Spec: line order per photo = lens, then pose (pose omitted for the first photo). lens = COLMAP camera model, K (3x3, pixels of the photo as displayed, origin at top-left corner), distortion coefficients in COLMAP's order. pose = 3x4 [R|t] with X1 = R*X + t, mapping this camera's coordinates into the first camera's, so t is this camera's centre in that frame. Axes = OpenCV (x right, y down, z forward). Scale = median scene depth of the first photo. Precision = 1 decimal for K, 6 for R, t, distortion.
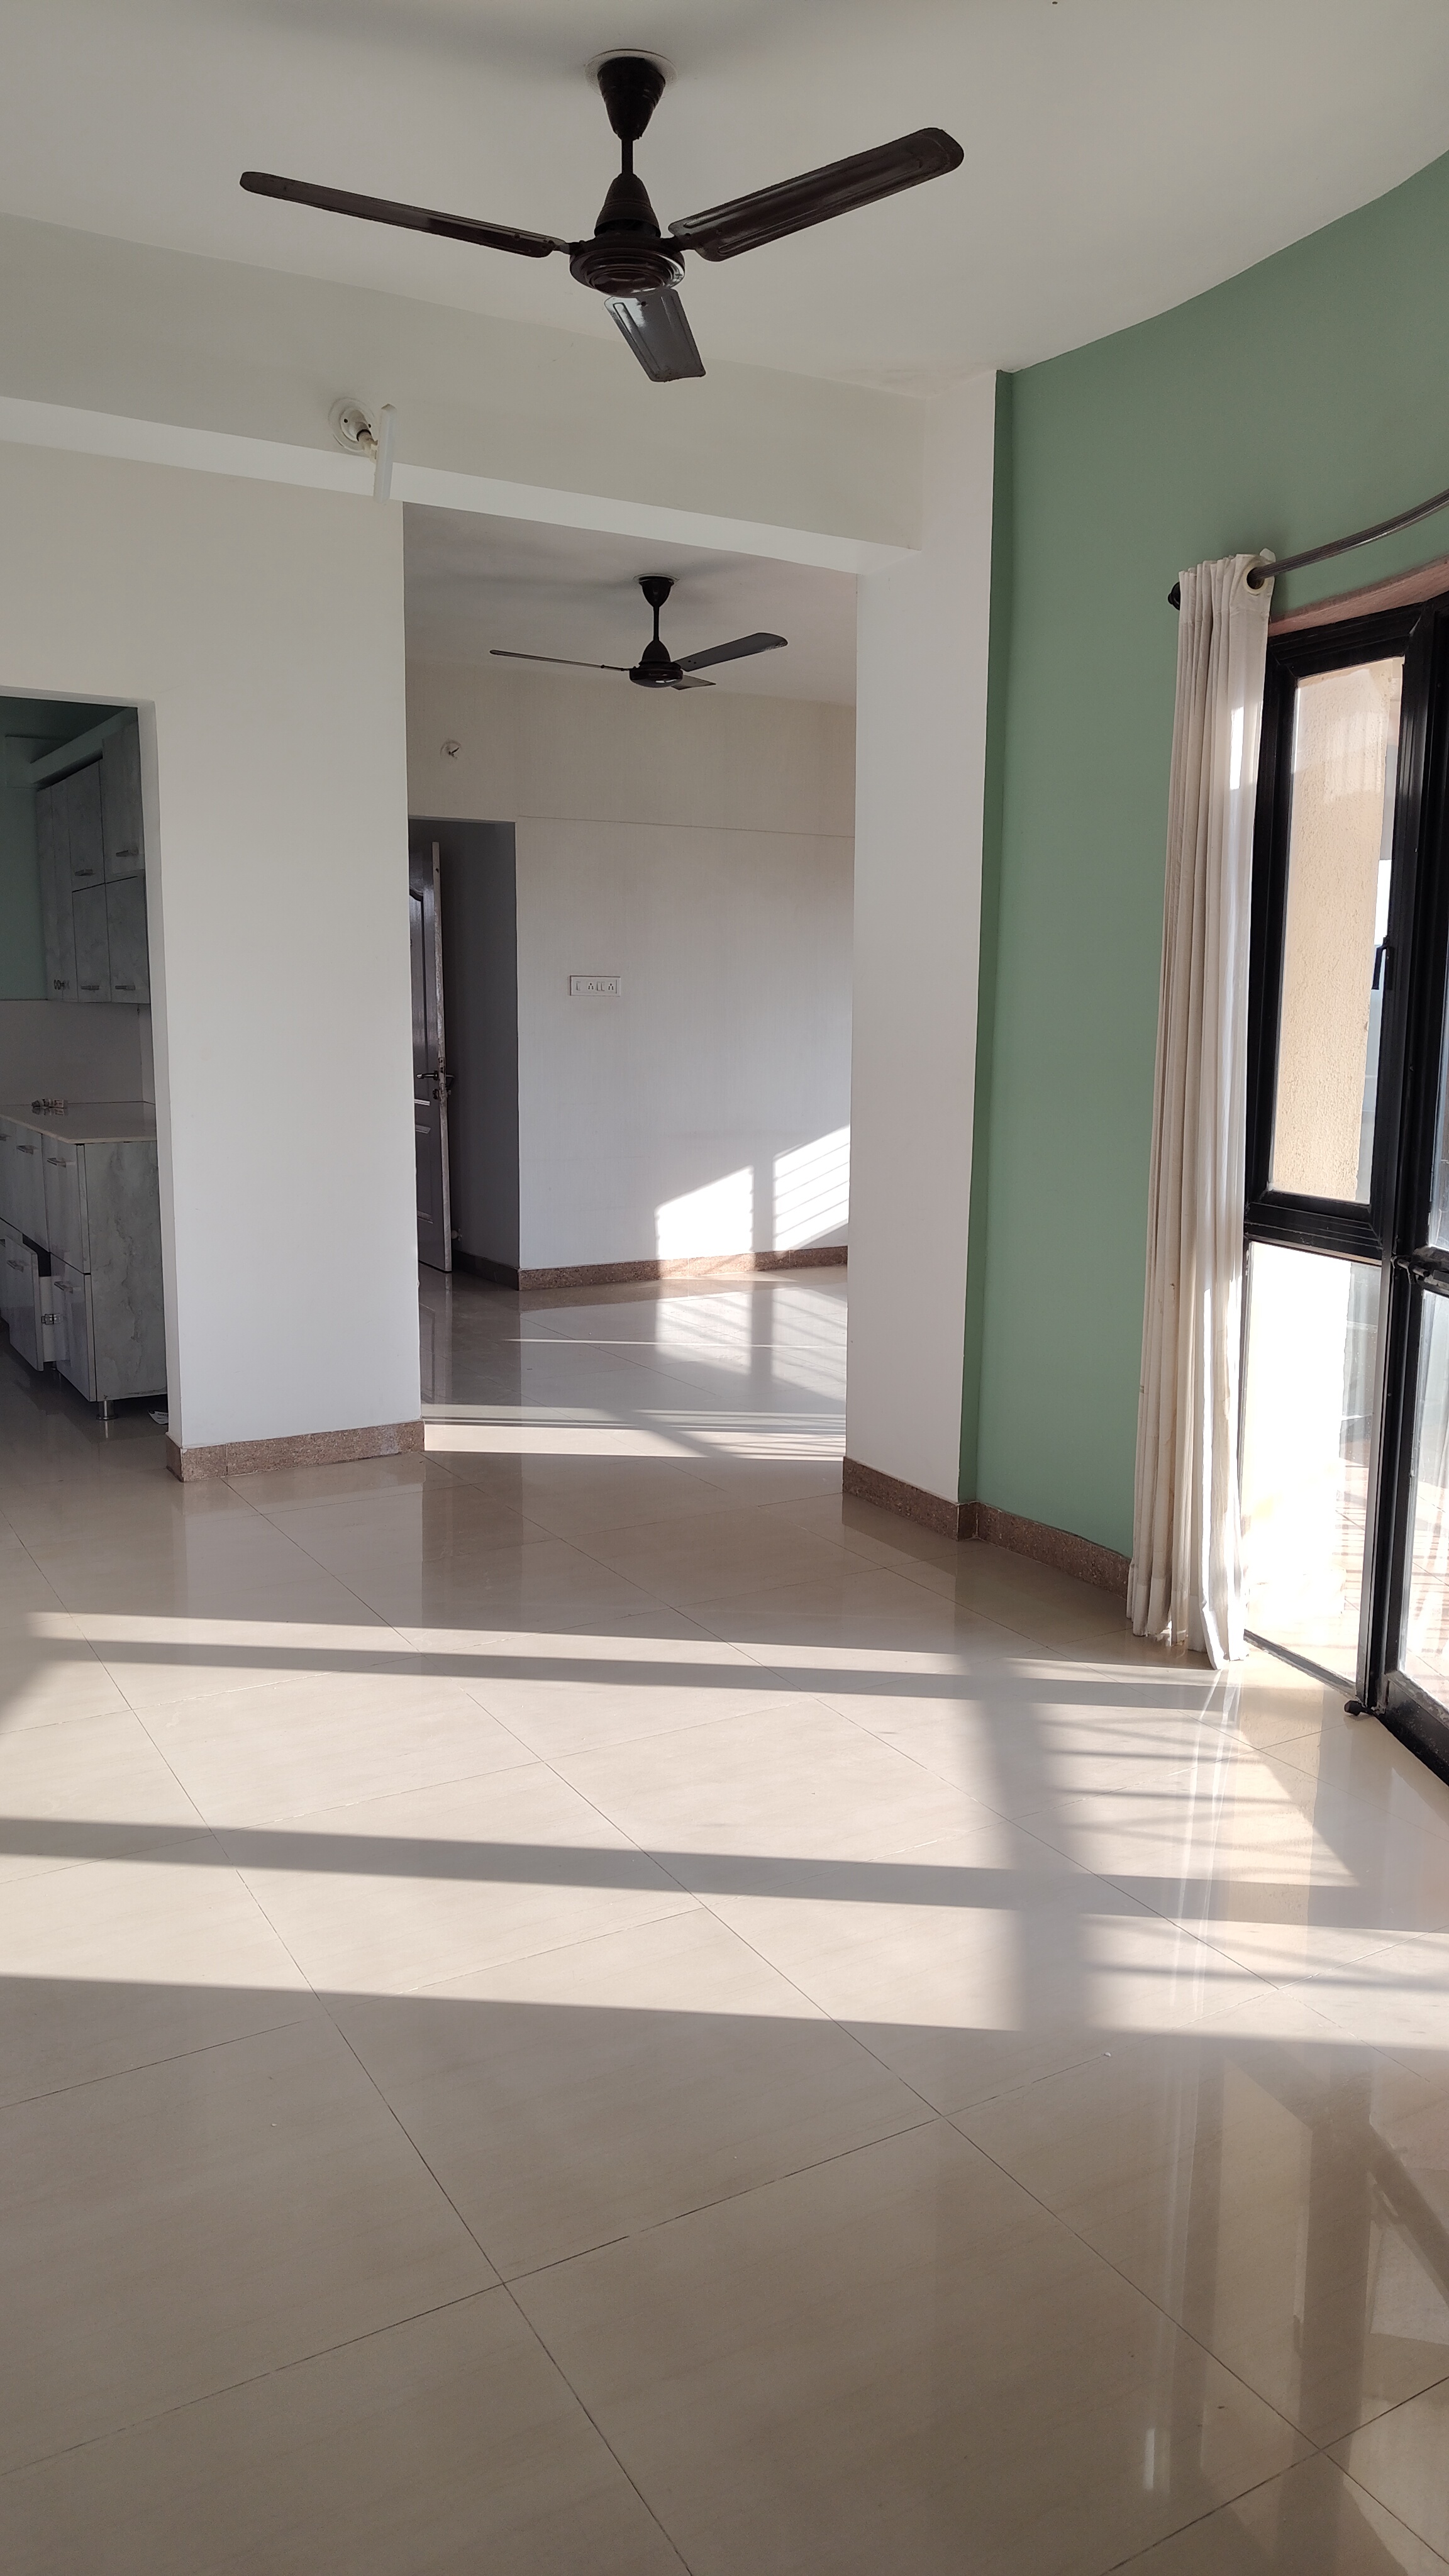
lens RADIAL K [[1806.3, 0, 717.3], [0, 1806.3, 1285.8], [0, 0, 1]] dist [0.009133, 0.001013]
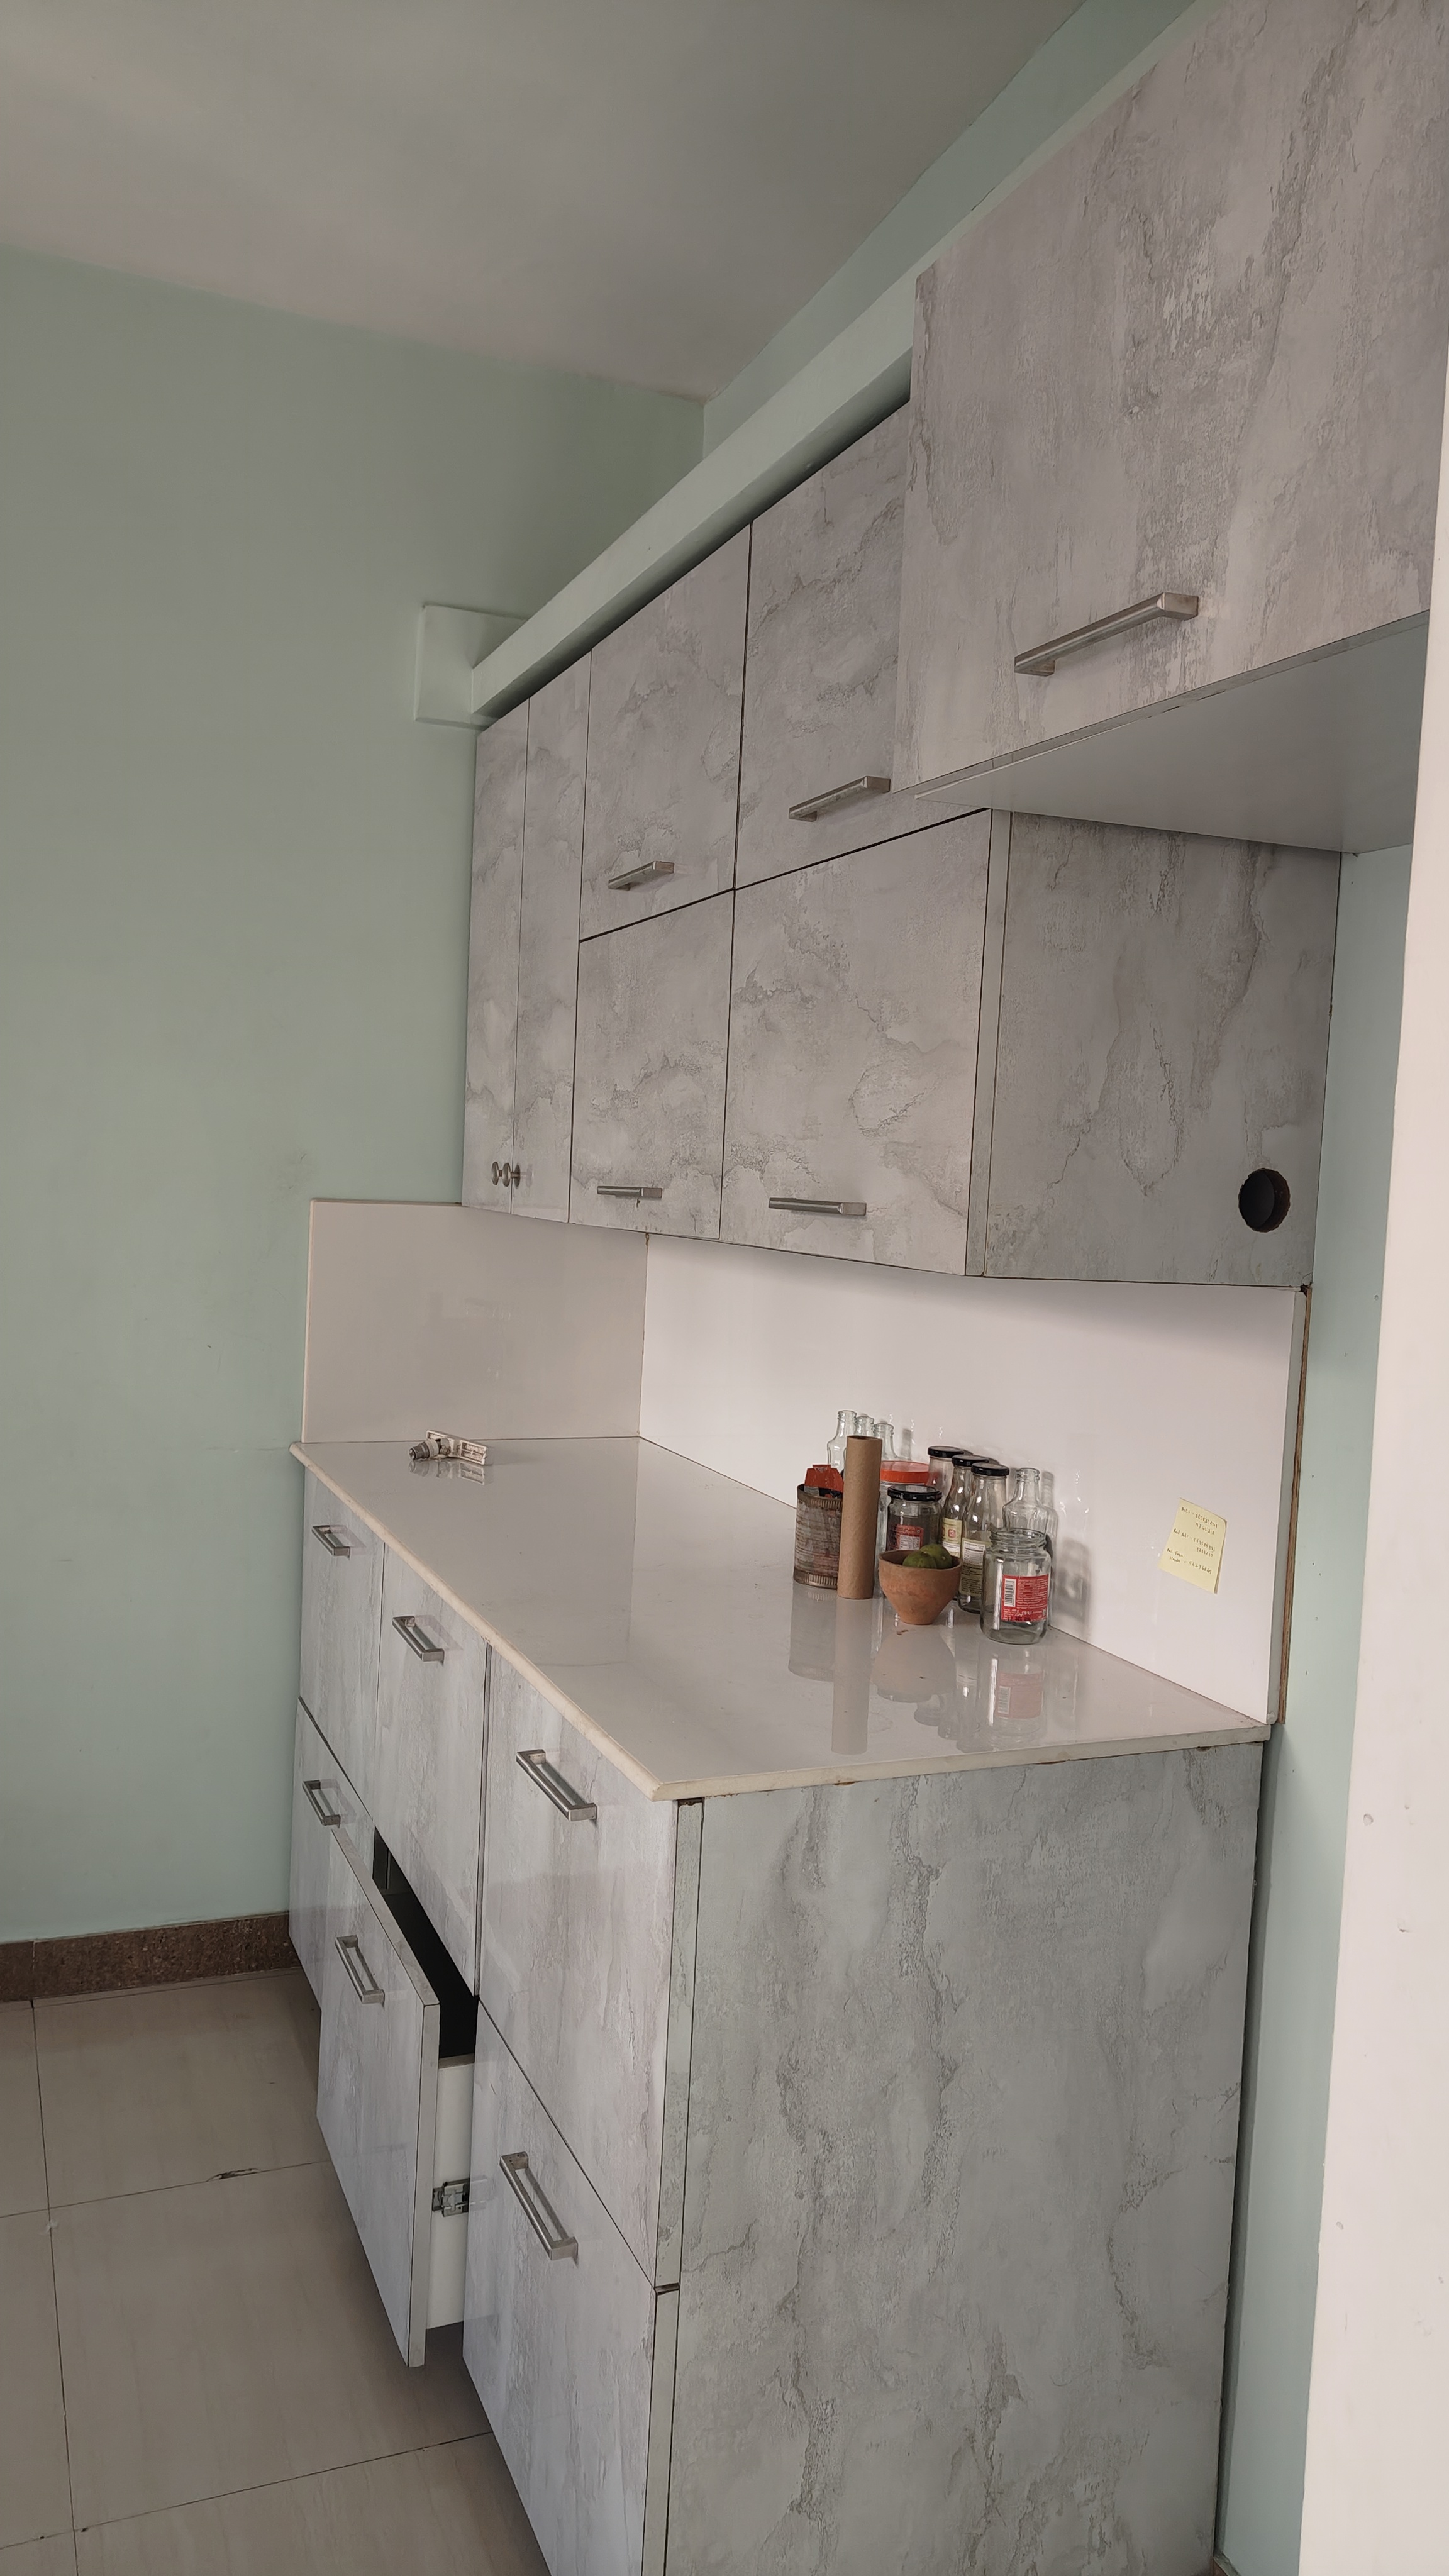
lens RADIAL K [[1806.3, 0, 729.6], [0, 1806.3, 1288.6], [0, 0, 1]] dist [0.009133, 0.001013]
pose [[0.990922, 0.050146, -0.124732, -0.282314], [-0.062683, 0.993140, -0.098708, -0.112062], [0.118927, 0.105631, 0.987268, 0.654459]]
